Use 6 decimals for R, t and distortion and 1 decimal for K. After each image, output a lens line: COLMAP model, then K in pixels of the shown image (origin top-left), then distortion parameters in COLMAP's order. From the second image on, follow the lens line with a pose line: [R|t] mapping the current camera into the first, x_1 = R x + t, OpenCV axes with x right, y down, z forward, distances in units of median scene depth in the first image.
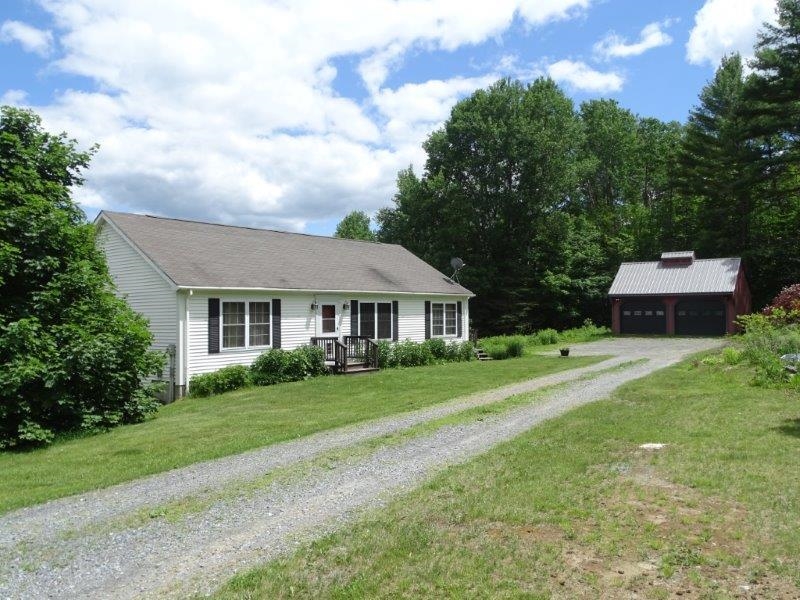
lens RADIAL K [[613.2, 0, 377.2], [0, 613.2, 299.1], [0, 0, 1]] dist [-0.005671, -0.003879]
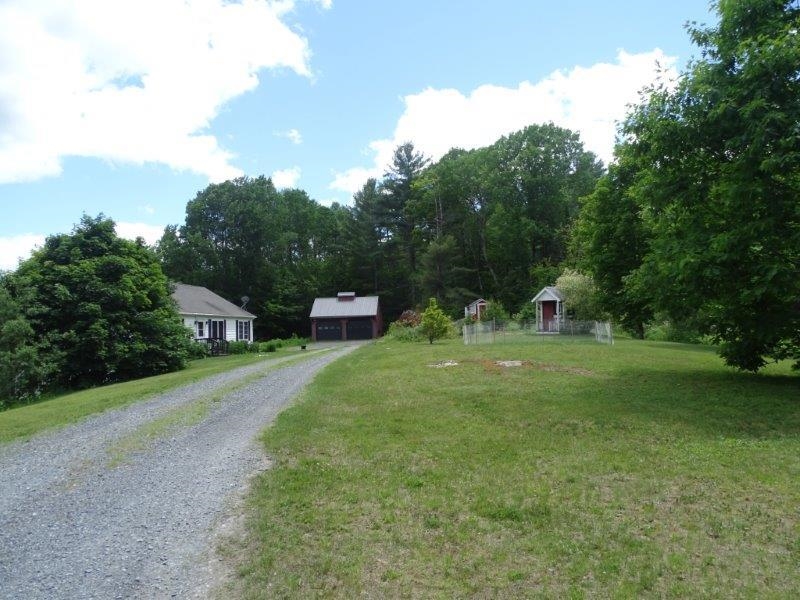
lens RADIAL K [[563.3, 0, 400.0], [0, 563.3, 300.0], [0, 0, 1]] dist [-0.046919, 0.000209]
pose [[0.828699, 0.011894, 0.559569, -0.499791], [0.011527, 0.999199, -0.038309, 0.013578], [-0.559576, 0.038197, 0.827898, -0.735942]]
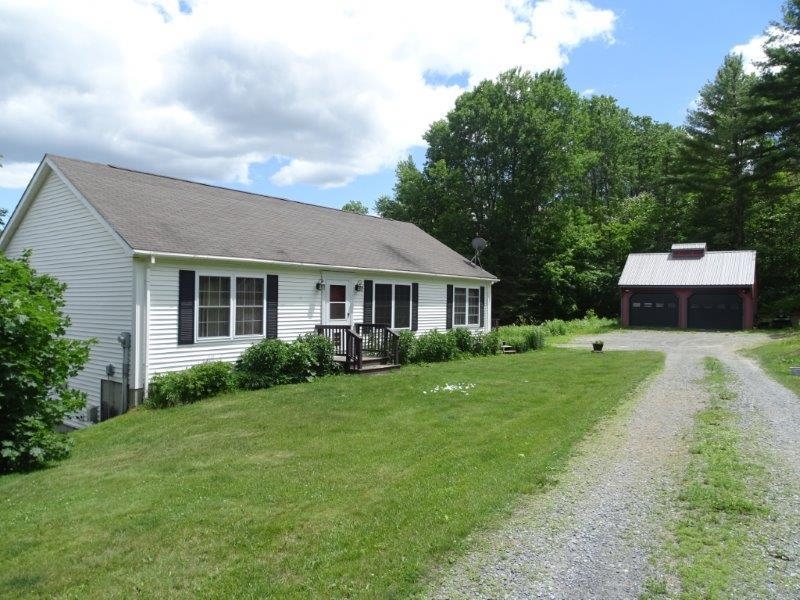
lens RADIAL K [[563.3, 0, 400.0], [0, 563.3, 300.0], [0, 0, 1]] dist [-0.046919, 0.000209]
pose [[0.998199, 0.020892, 0.056237, -0.035471], [-0.021993, 0.999577, 0.019041, 0.011955], [-0.055815, -0.020244, 0.998236, 0.233185]]
